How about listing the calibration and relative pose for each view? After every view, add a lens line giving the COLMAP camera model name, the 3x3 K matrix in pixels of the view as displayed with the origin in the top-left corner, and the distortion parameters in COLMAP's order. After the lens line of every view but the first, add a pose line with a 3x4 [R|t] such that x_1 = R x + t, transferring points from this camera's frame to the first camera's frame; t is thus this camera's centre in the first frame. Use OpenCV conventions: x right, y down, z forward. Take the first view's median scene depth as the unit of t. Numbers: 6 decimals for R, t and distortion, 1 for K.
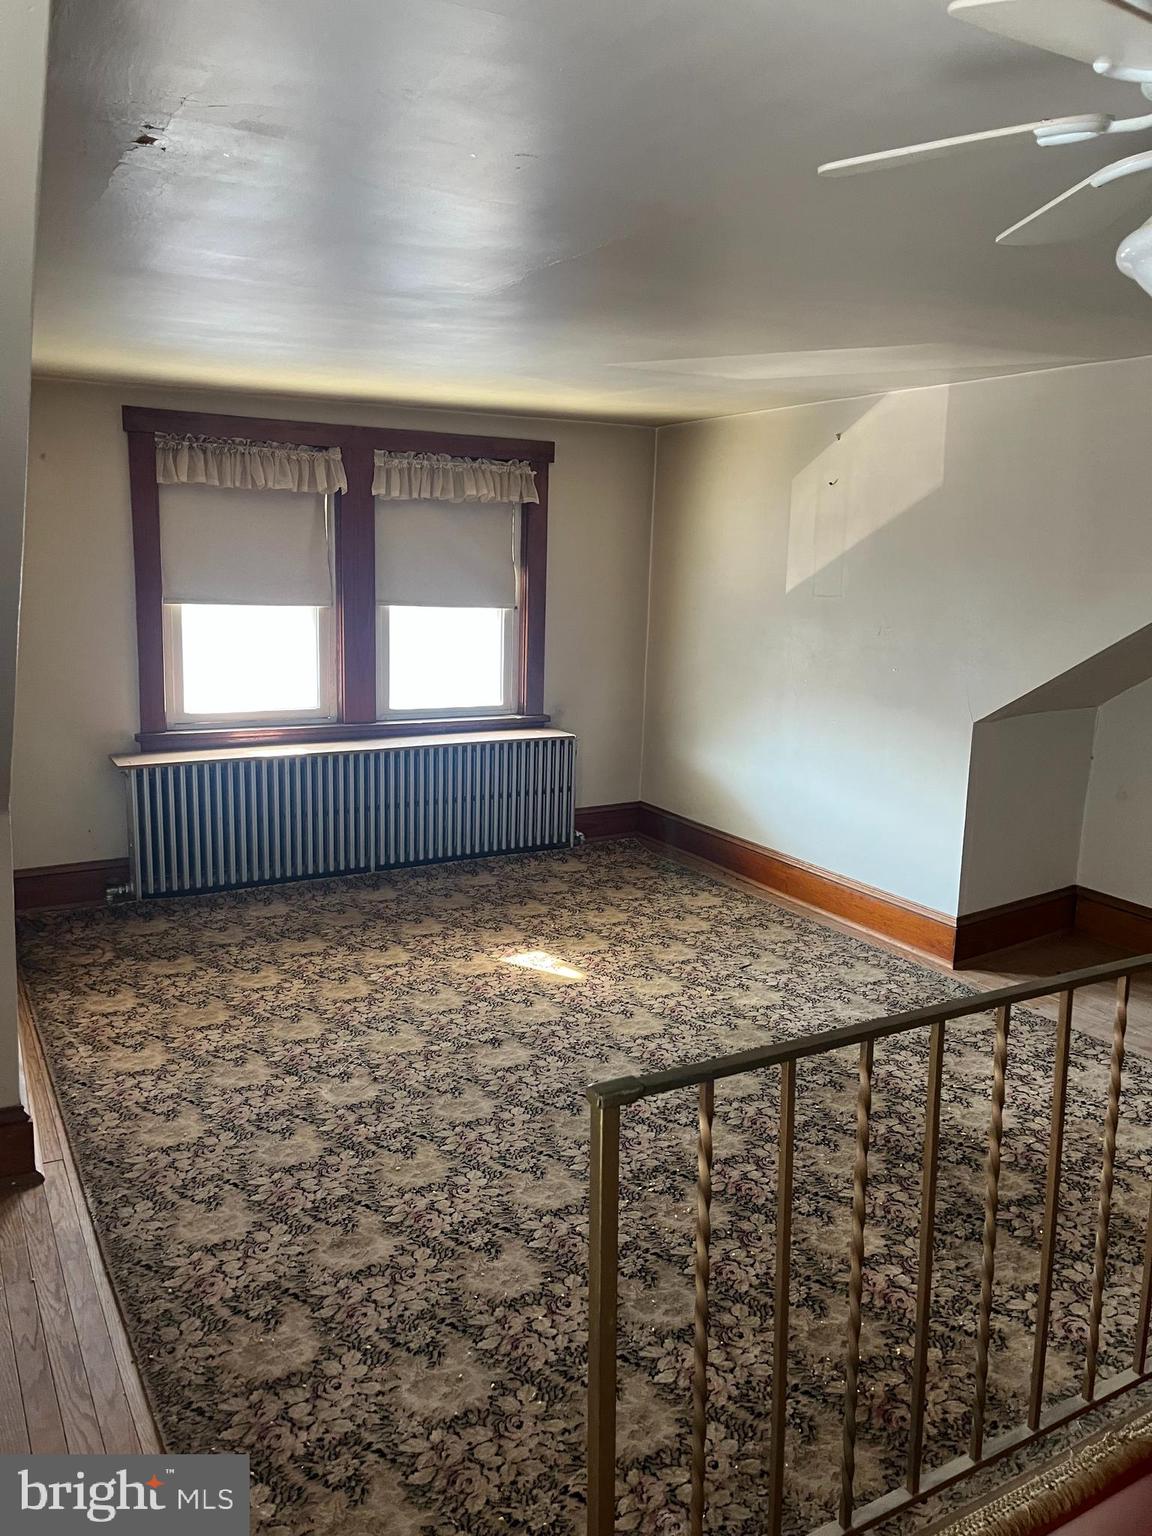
lens RADIAL K [[1160.7, 0, 579.5], [0, 1160.7, 755.2], [0, 0, 1]] dist [0.045294, -0.042822]
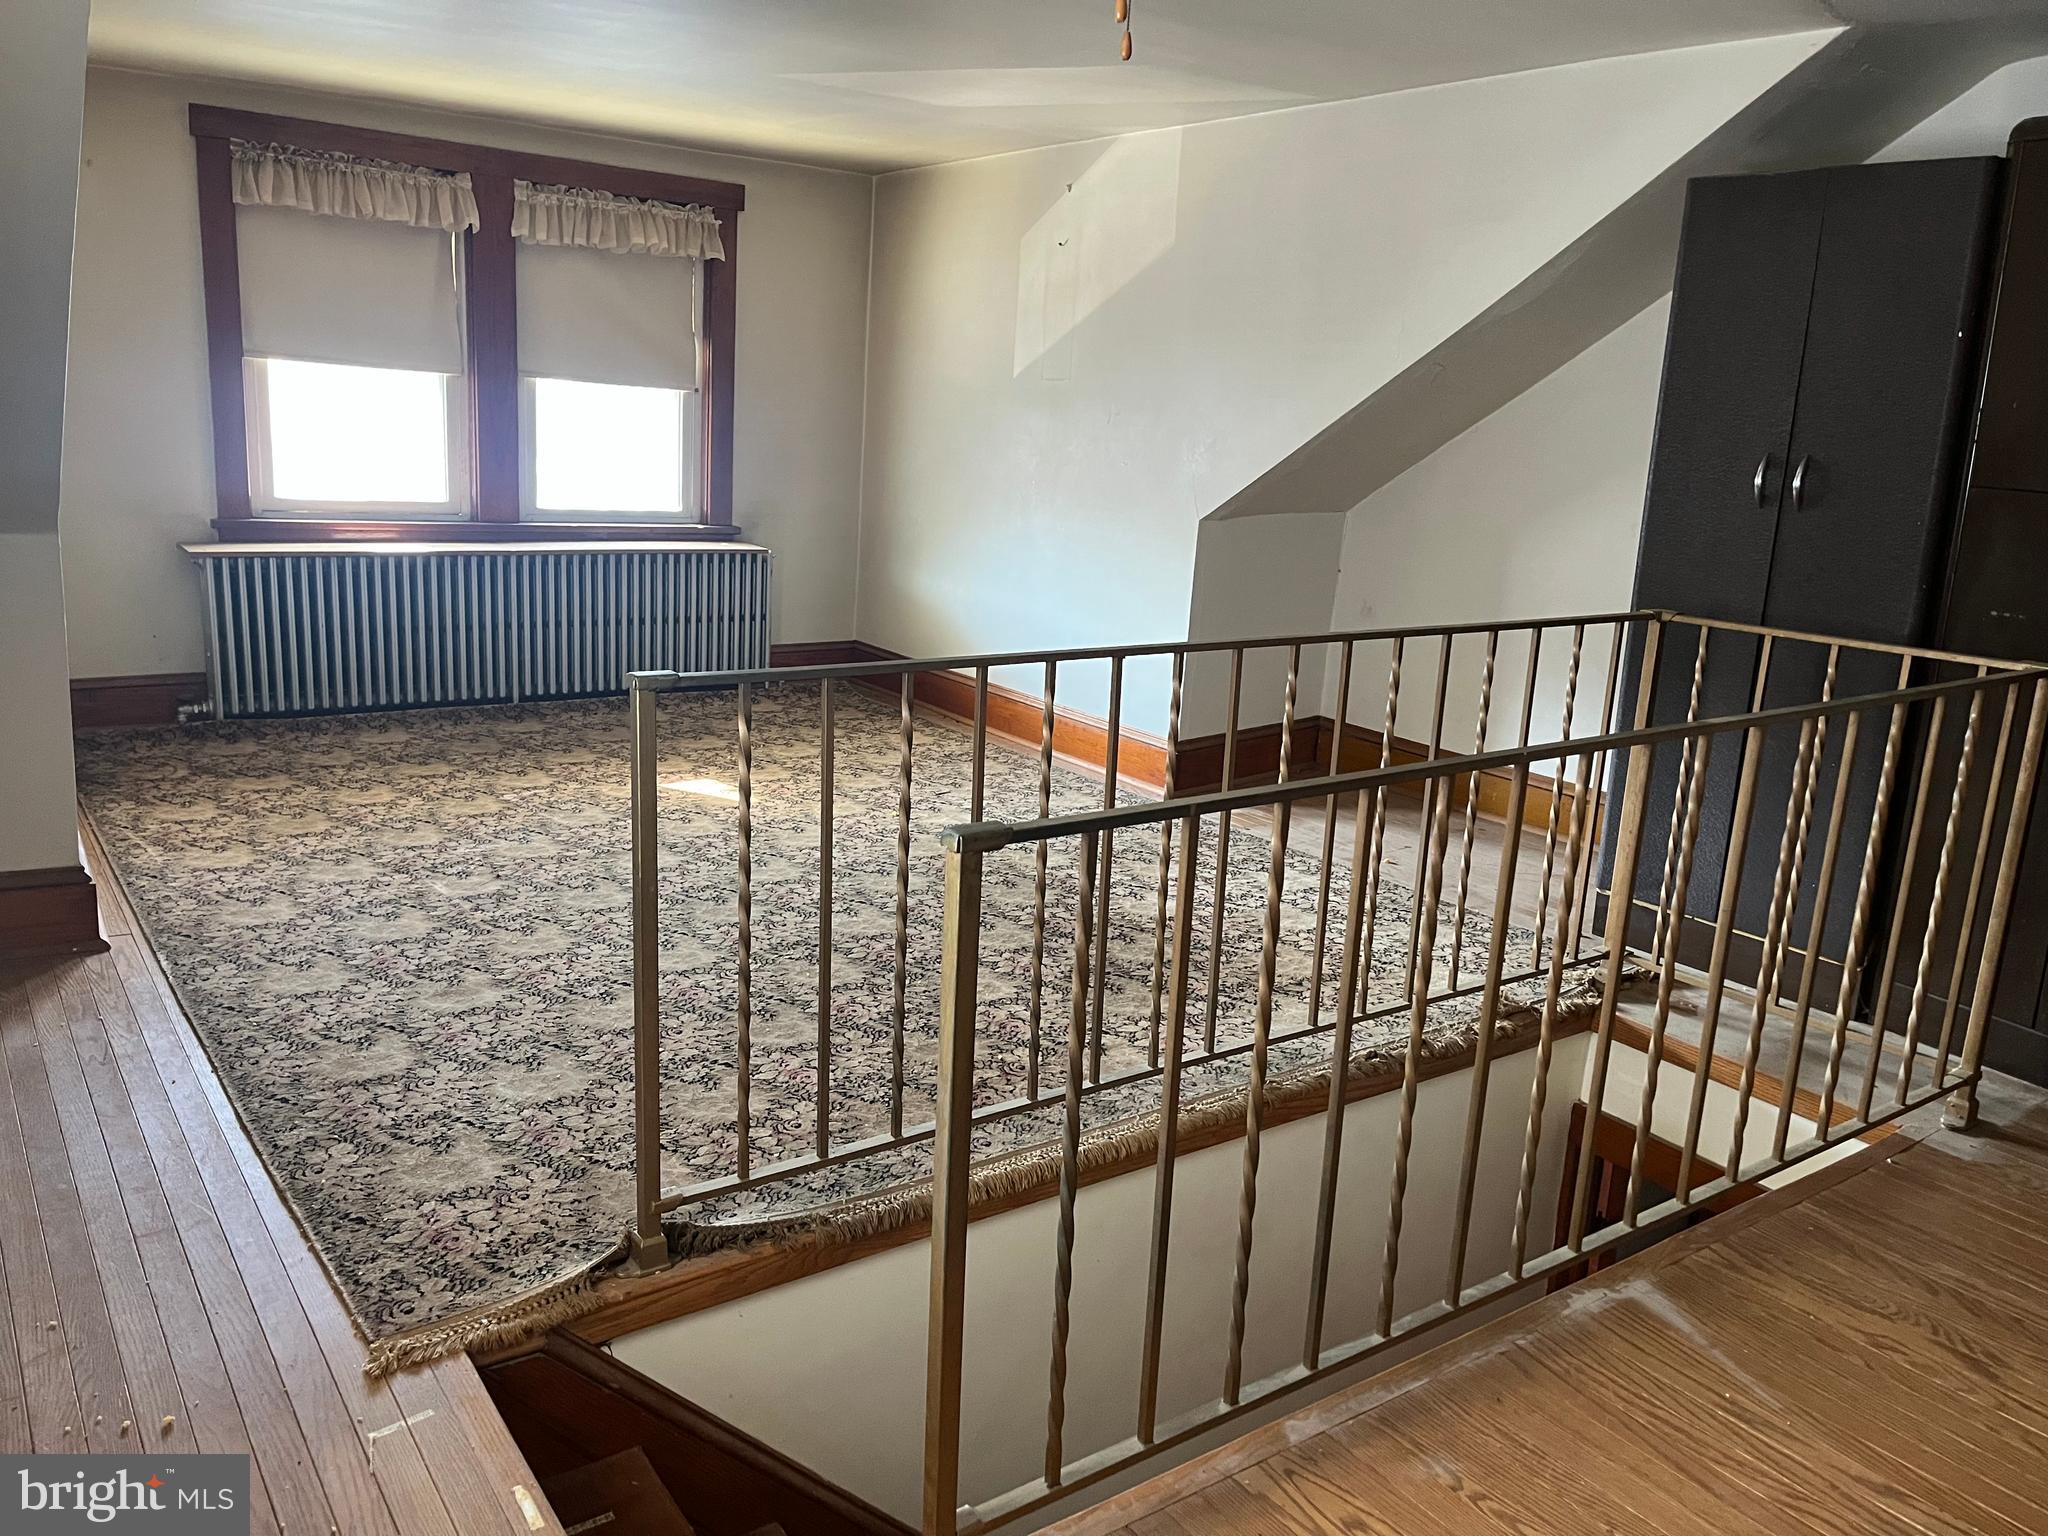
lens RADIAL K [[1547.5, 0, 1006.8], [0, 1547.5, 785.3], [0, 0, 1]] dist [0.045294, -0.042822]
pose [[0.994796, 0.011120, 0.101275, 0.064357], [-0.018318, 0.997349, 0.070418, 0.082000], [-0.100223, -0.071907, 0.992363, -0.153406]]
